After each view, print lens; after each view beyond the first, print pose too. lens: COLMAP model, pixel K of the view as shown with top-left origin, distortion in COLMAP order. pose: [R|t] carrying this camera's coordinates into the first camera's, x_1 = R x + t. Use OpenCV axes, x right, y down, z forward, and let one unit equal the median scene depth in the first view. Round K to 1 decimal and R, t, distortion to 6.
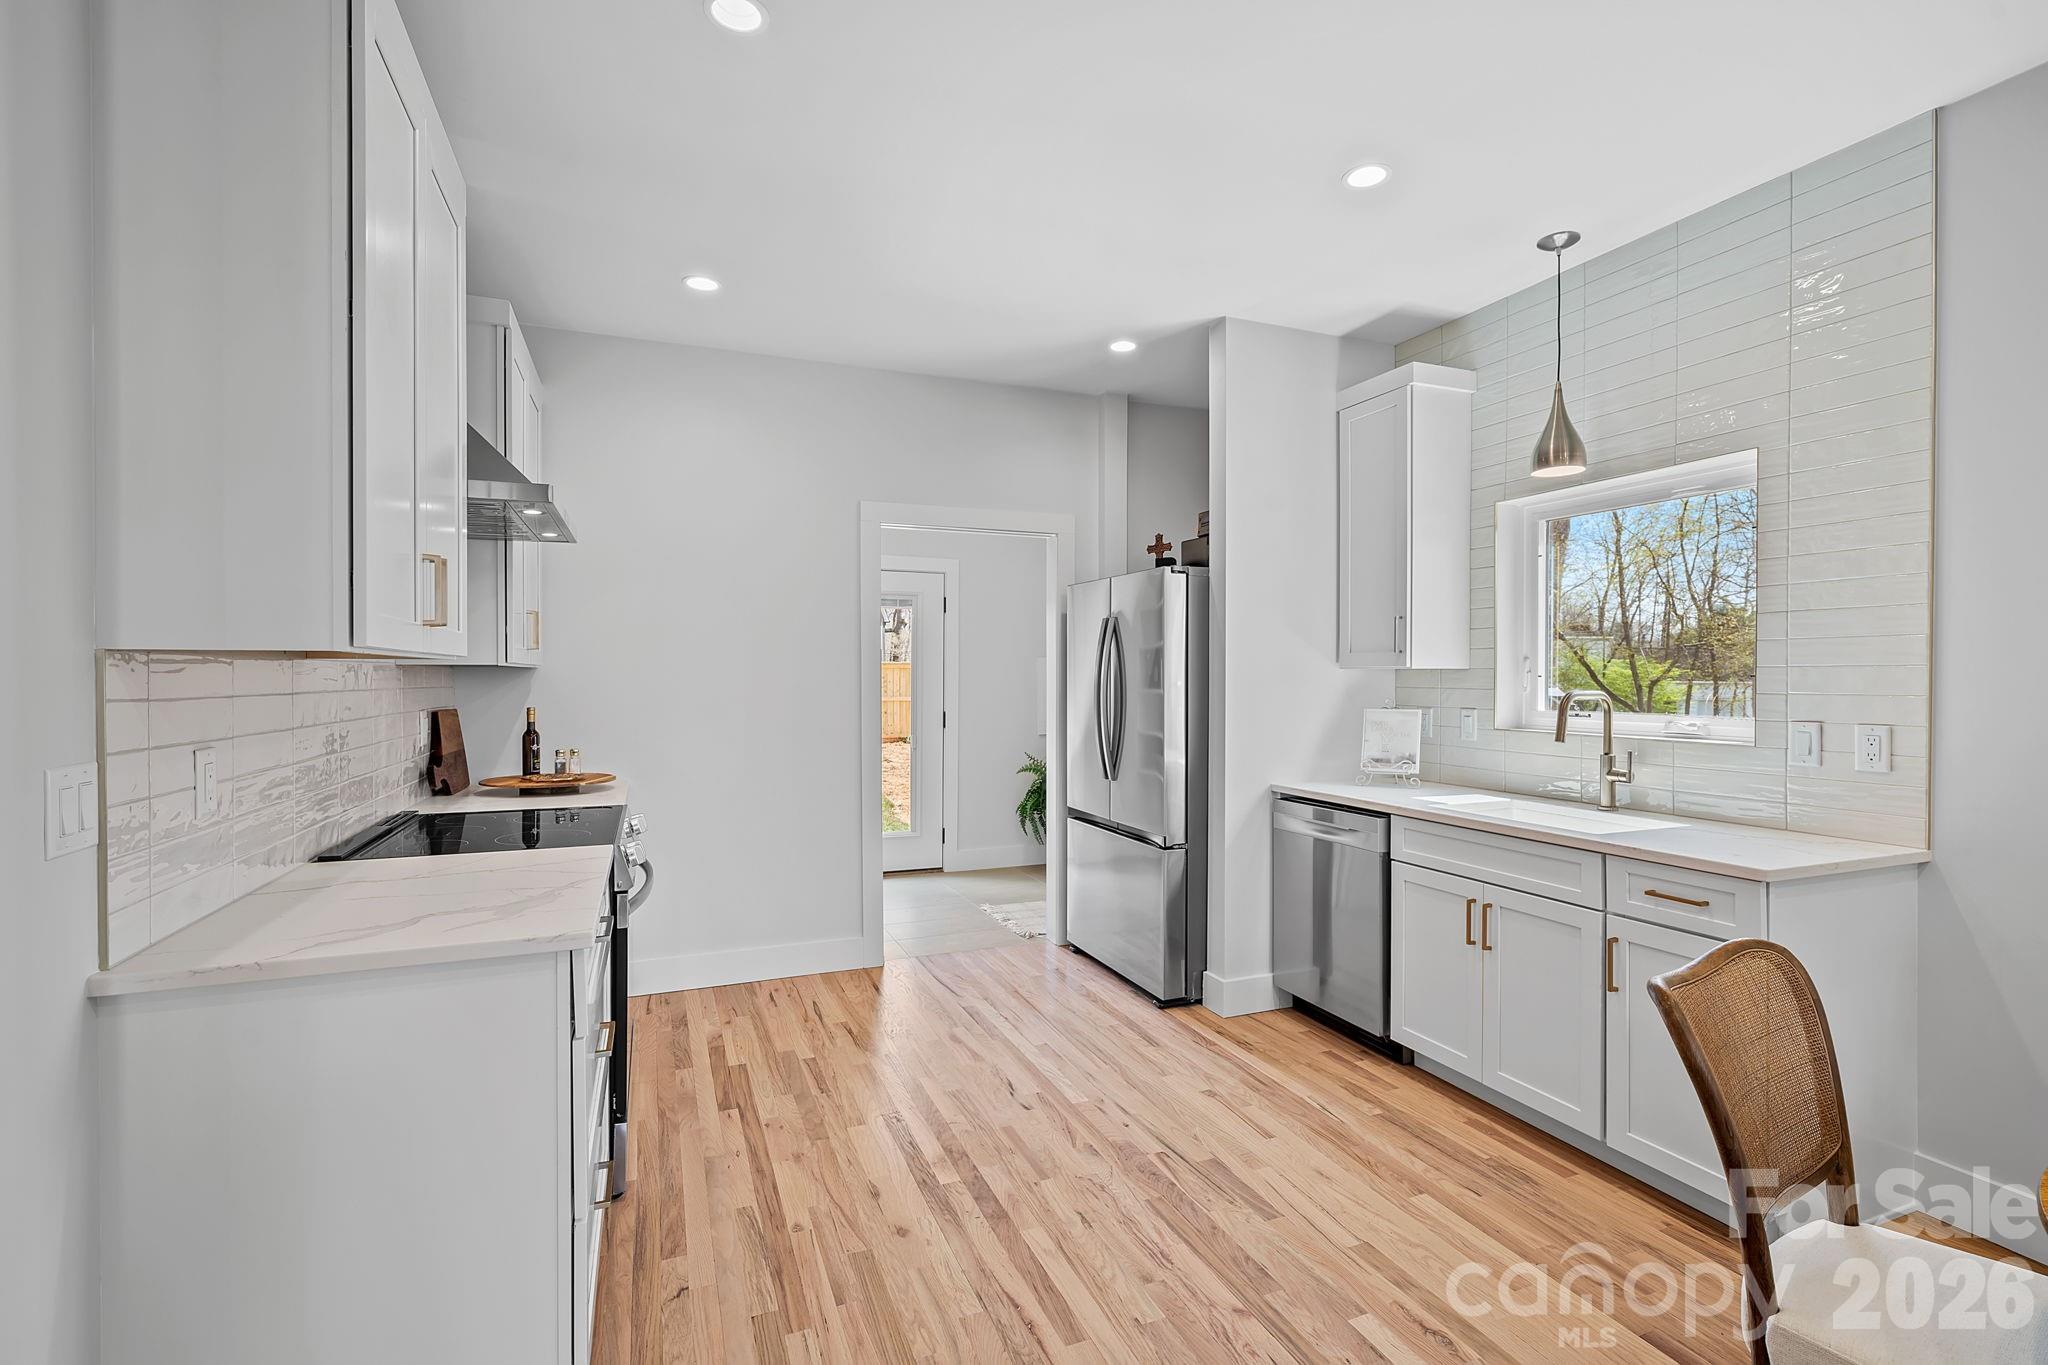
lens RADIAL K [[922.0, 0, 1021.1], [0, 922.0, 695.6], [0, 0, 1]] dist [-0.000105, 0.000015]
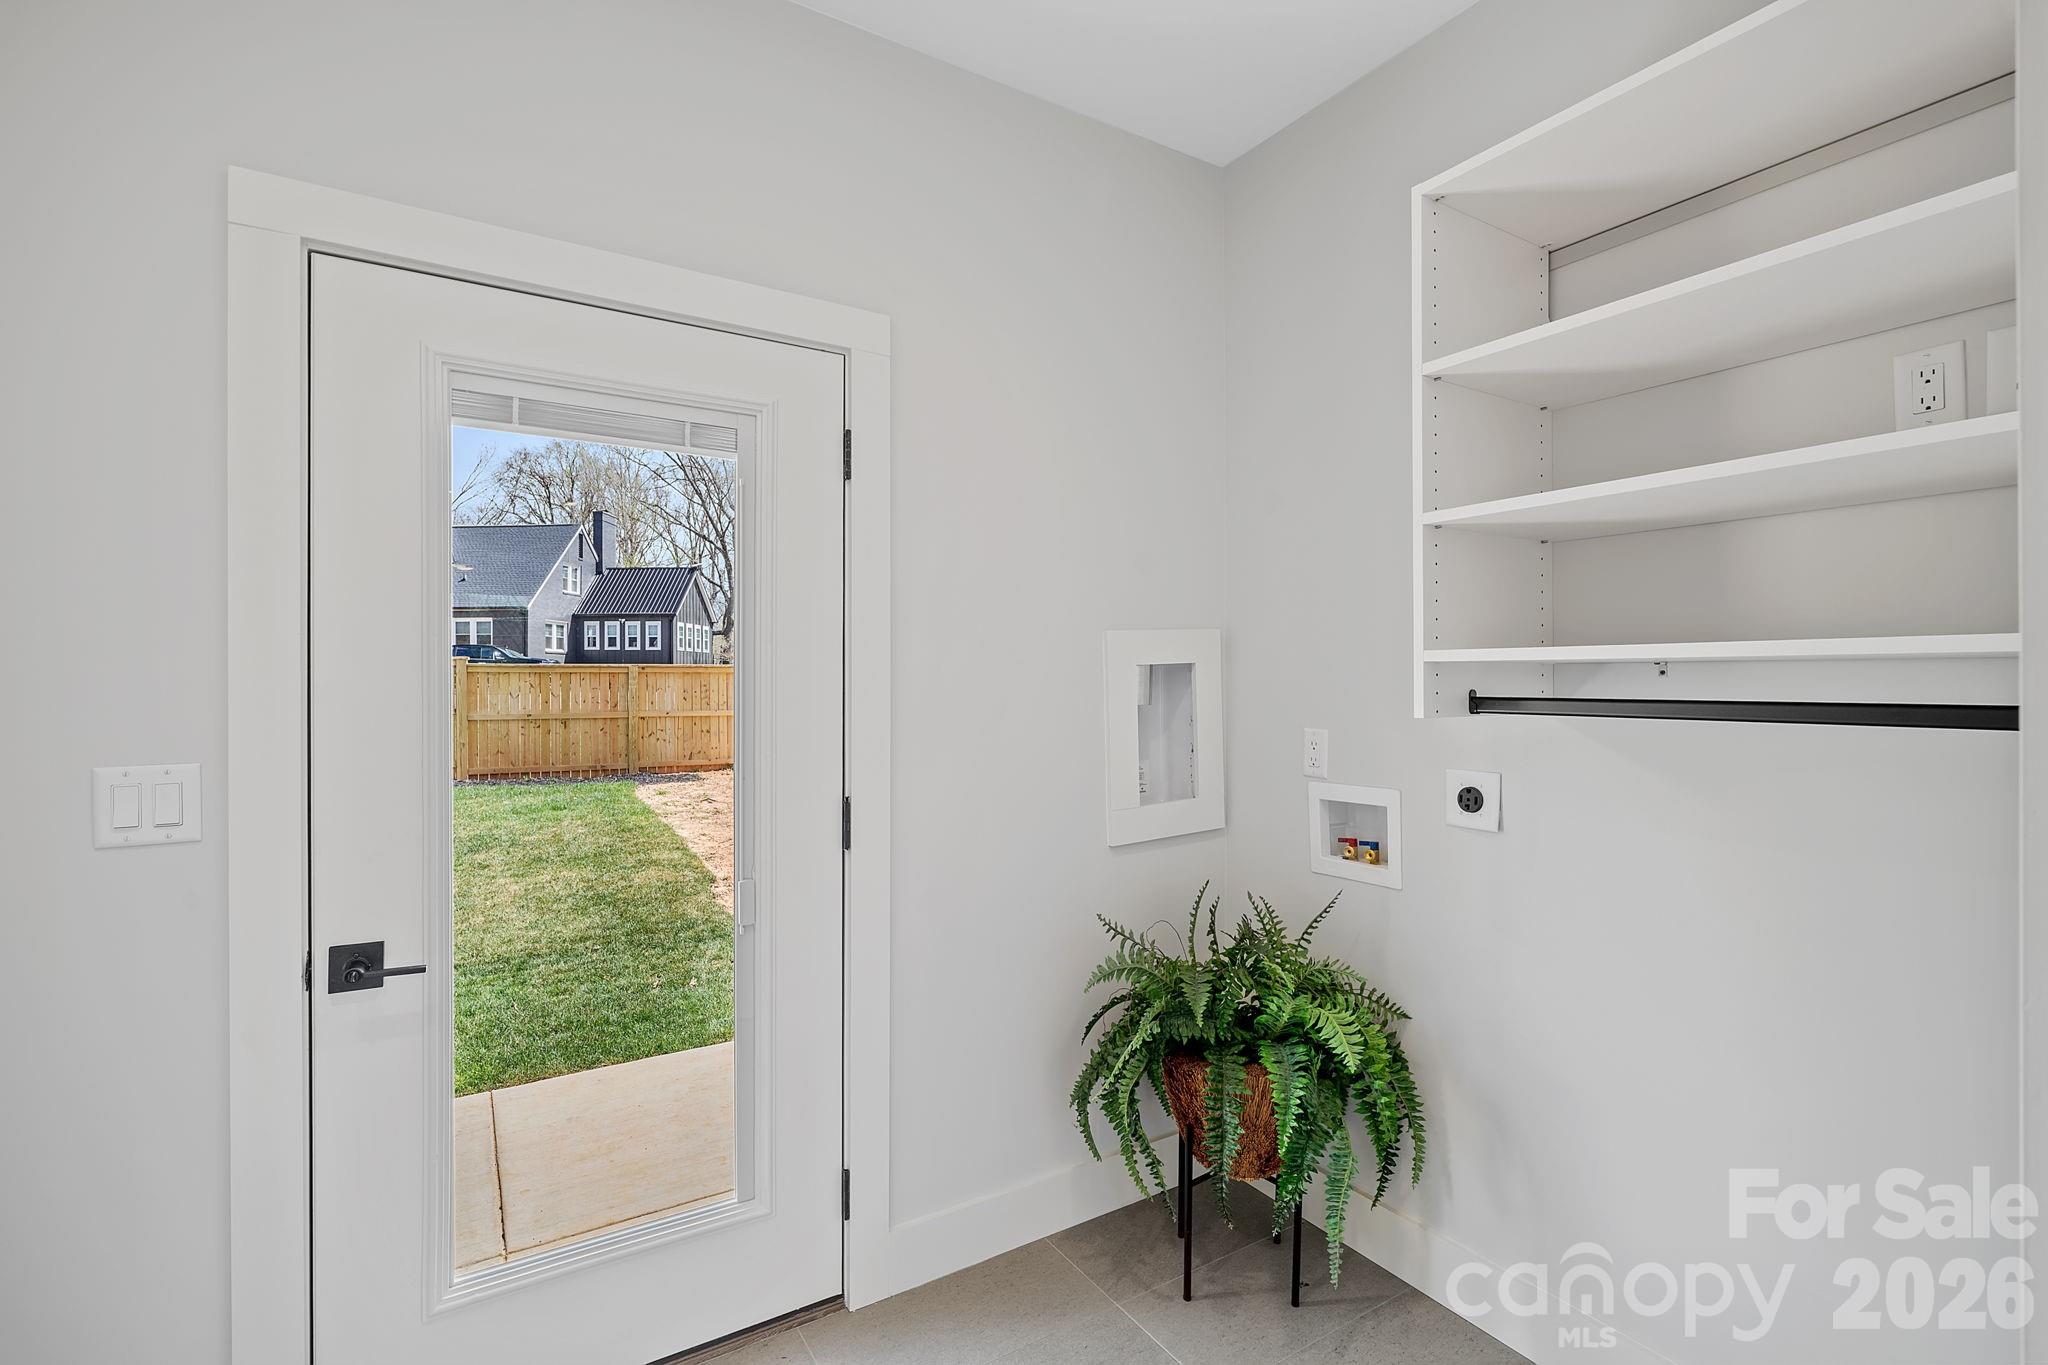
lens RADIAL K [[922.0, 0, 1021.1], [0, 922.0, 695.6], [0, 0, 1]] dist [-0.000105, 0.000015]
pose [[0.984893, -0.006480, 0.173045, -0.155820], [0.007683, 0.999951, -0.006282, -0.027640], [-0.172996, 0.007516, 0.984894, 1.352095]]
